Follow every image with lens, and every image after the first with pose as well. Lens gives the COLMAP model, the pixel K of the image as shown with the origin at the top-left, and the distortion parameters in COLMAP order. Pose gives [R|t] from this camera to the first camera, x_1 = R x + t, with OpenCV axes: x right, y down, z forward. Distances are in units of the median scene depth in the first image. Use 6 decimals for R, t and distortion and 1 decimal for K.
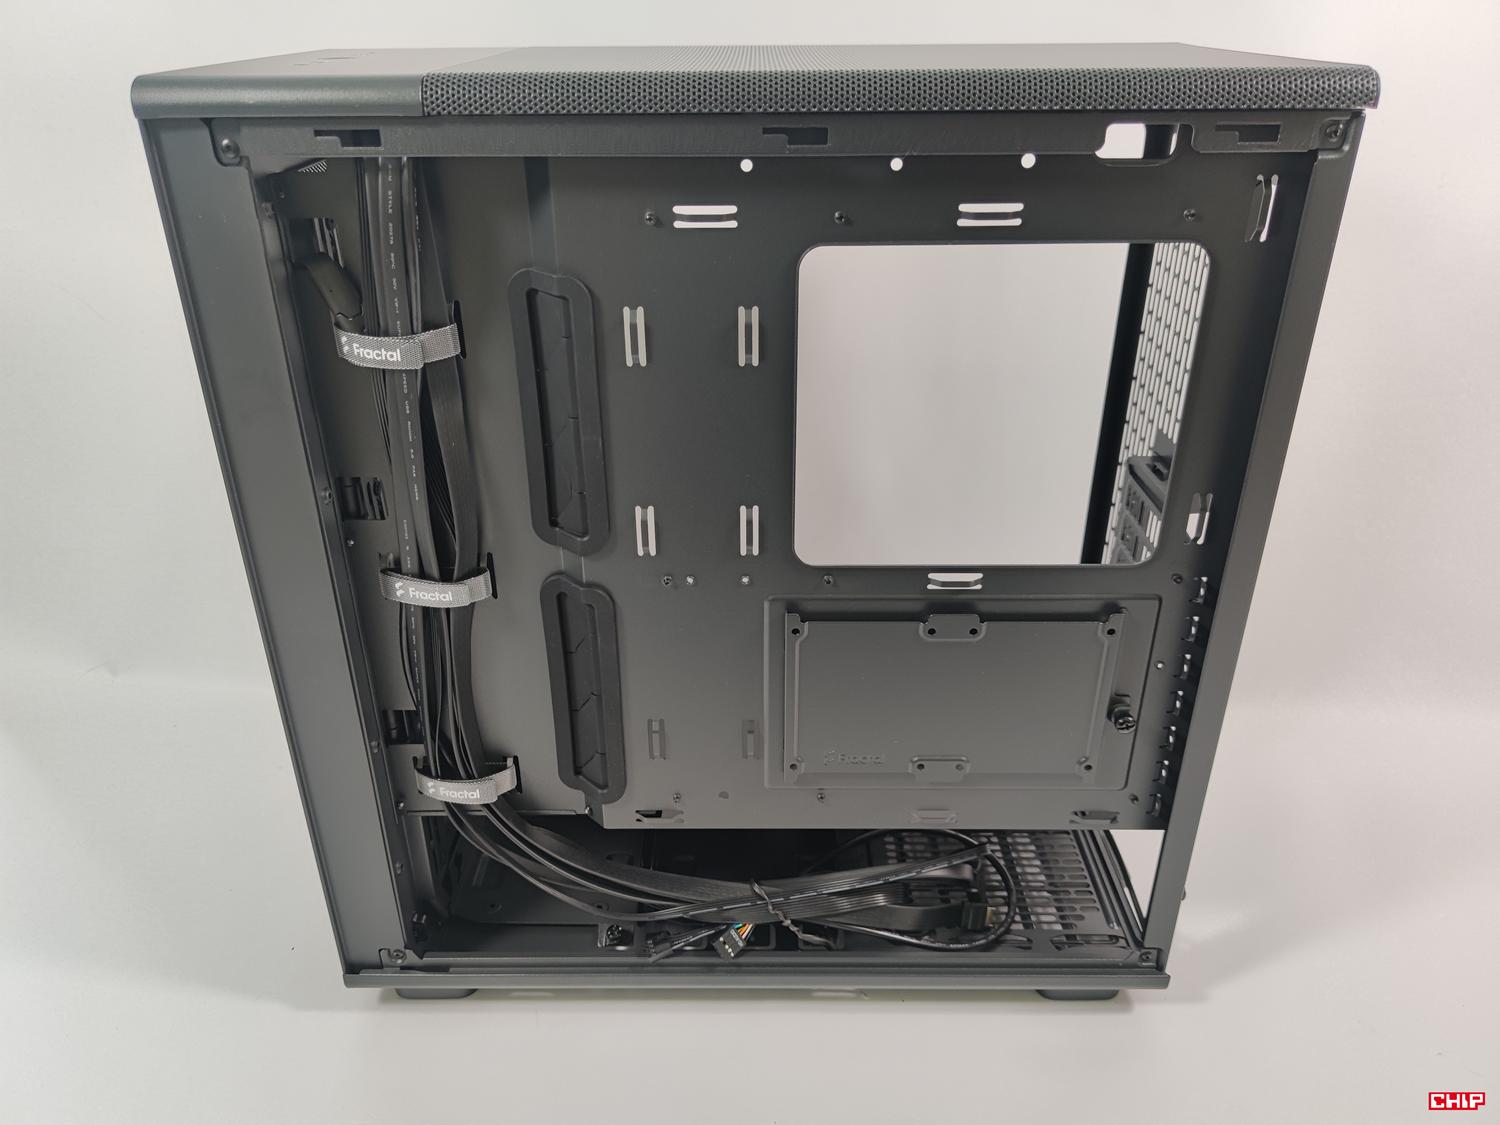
lens RADIAL K [[1078.7, 0, 730.6], [0, 1078.7, 568.7], [0, 0, 1]] dist [0.037459, -0.098001]
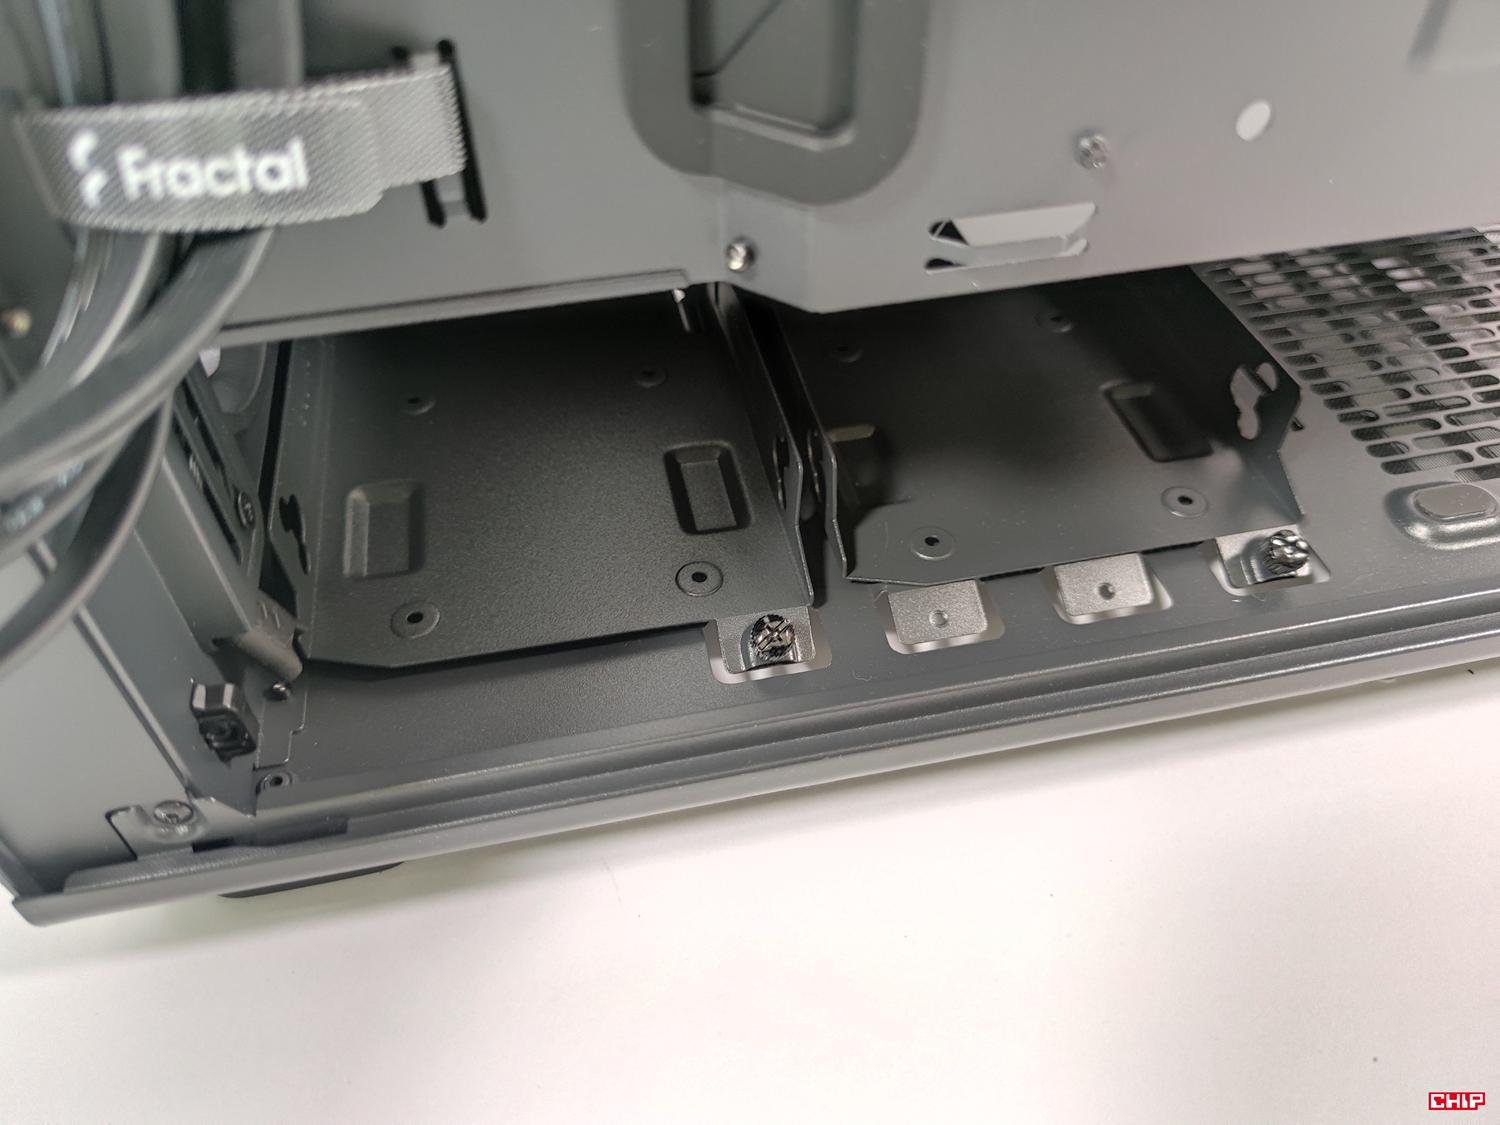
lens RADIAL K [[1091.2, 0, 735.3], [0, 1091.2, 562.2], [0, 0, 1]] dist [0.064847, -0.107088]
pose [[0.976214, -0.162635, 0.143374, -0.177992], [0.107891, 0.938006, 0.329401, 0.195390], [-0.188058, -0.306097, 0.933241, 0.684793]]
